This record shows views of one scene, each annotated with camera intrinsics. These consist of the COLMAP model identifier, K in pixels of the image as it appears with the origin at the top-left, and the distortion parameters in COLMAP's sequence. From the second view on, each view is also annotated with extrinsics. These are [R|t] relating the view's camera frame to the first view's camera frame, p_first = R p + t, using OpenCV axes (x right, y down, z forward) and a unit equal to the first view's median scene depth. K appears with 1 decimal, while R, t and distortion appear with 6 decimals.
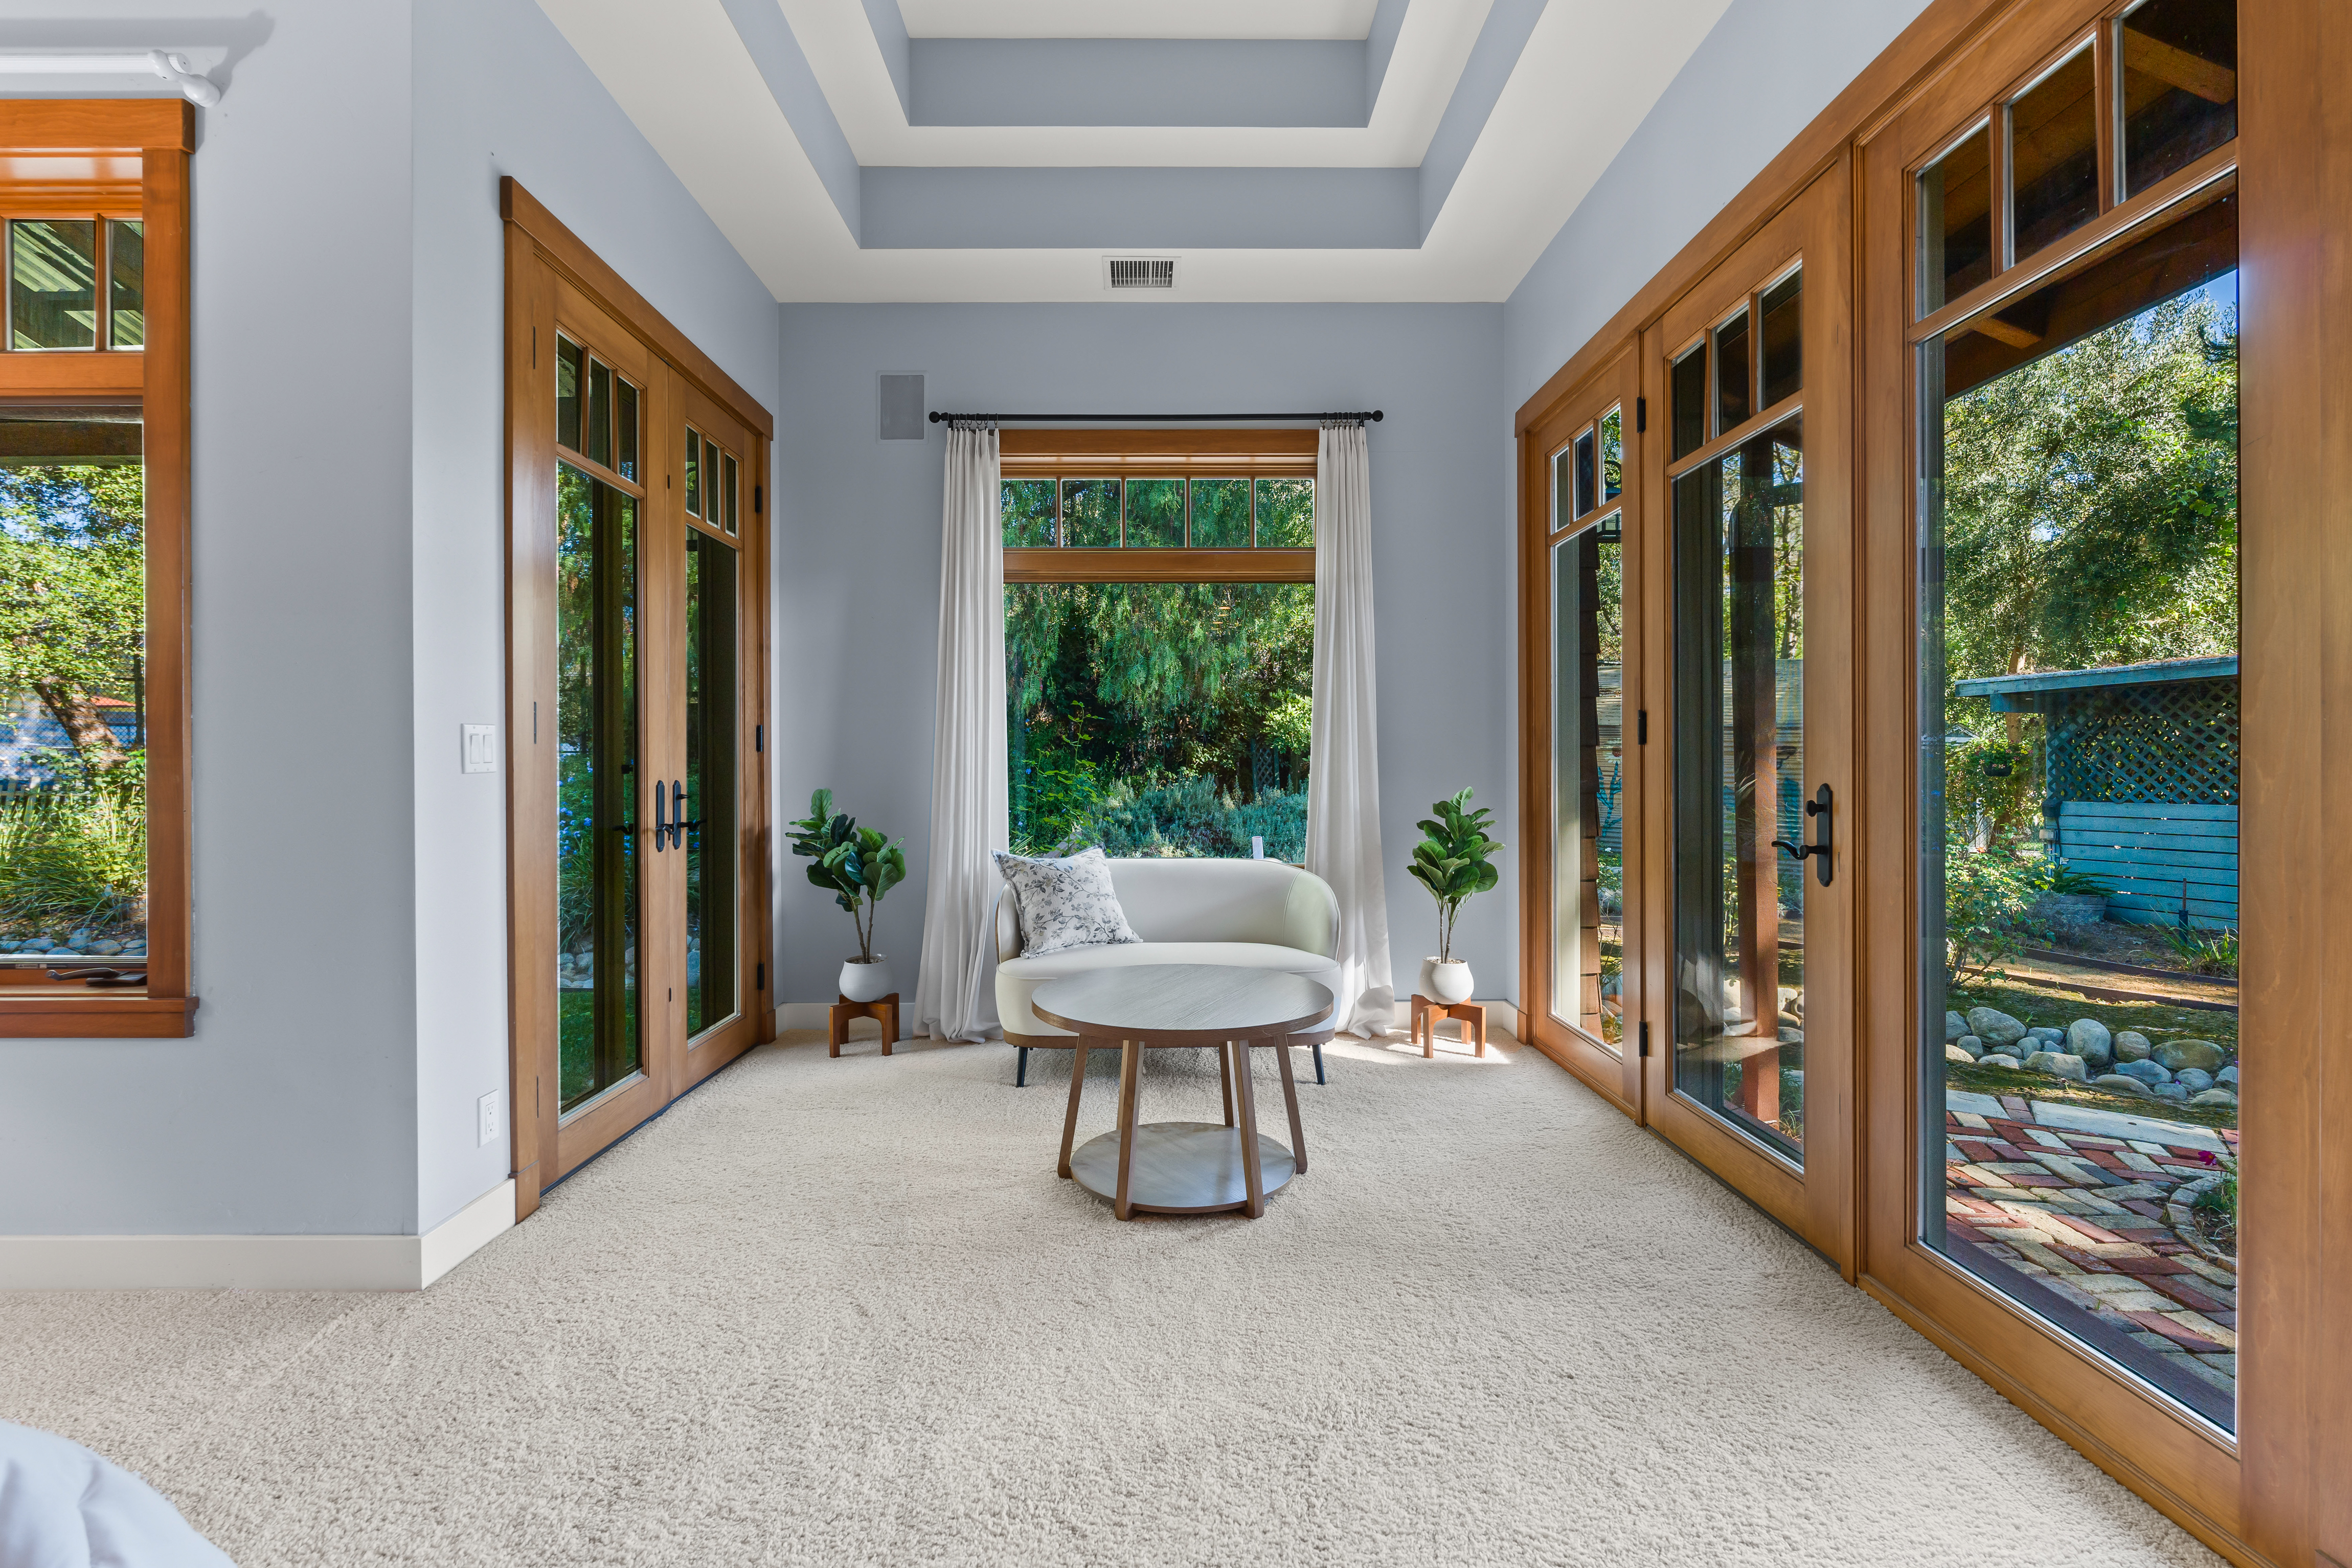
lens RADIAL K [[1038.9, 0, 1164.0], [0, 1038.9, 769.2], [0, 0, 1]] dist [-0.001398, -0.000018]
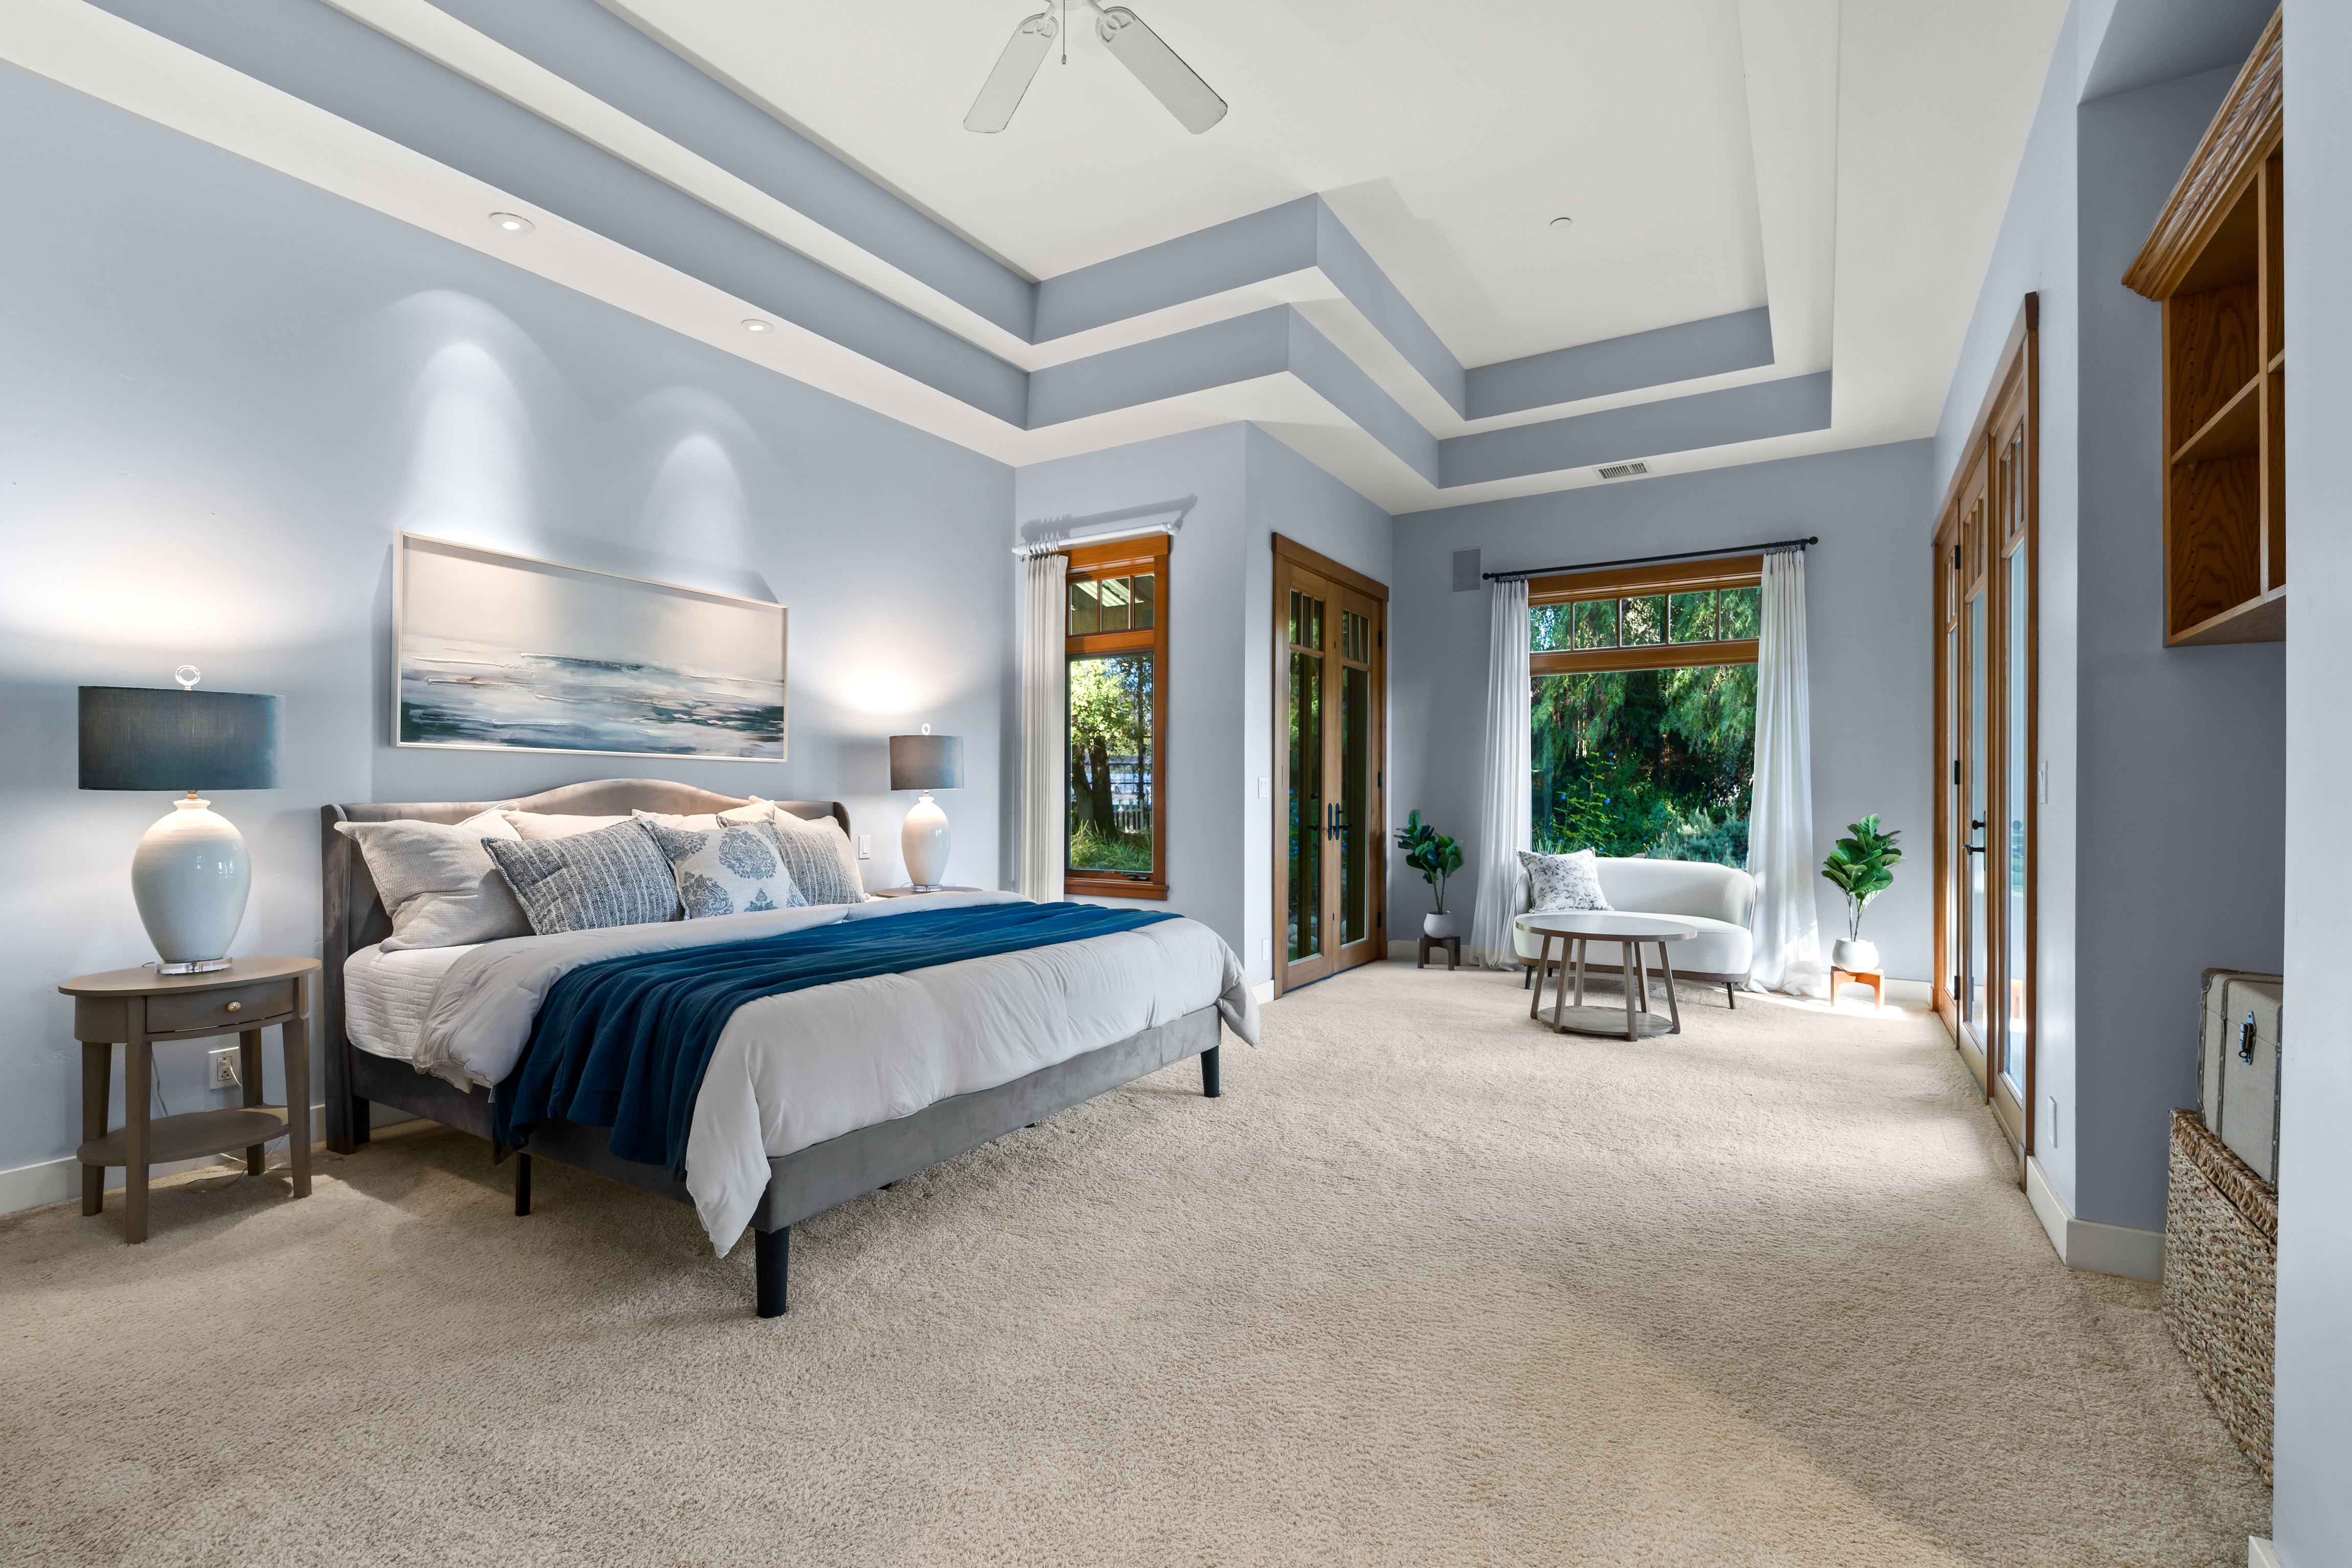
lens RADIAL K [[1040.1, 0, 1170.8], [0, 1040.1, 798.3], [0, 0, 1]] dist [-0.003600, -0.000194]
pose [[0.842531, 0.007283, -0.538599, 0.246884], [-0.006629, 0.999973, 0.003151, -0.001675], [0.538607, 0.000915, 0.842557, -0.637773]]
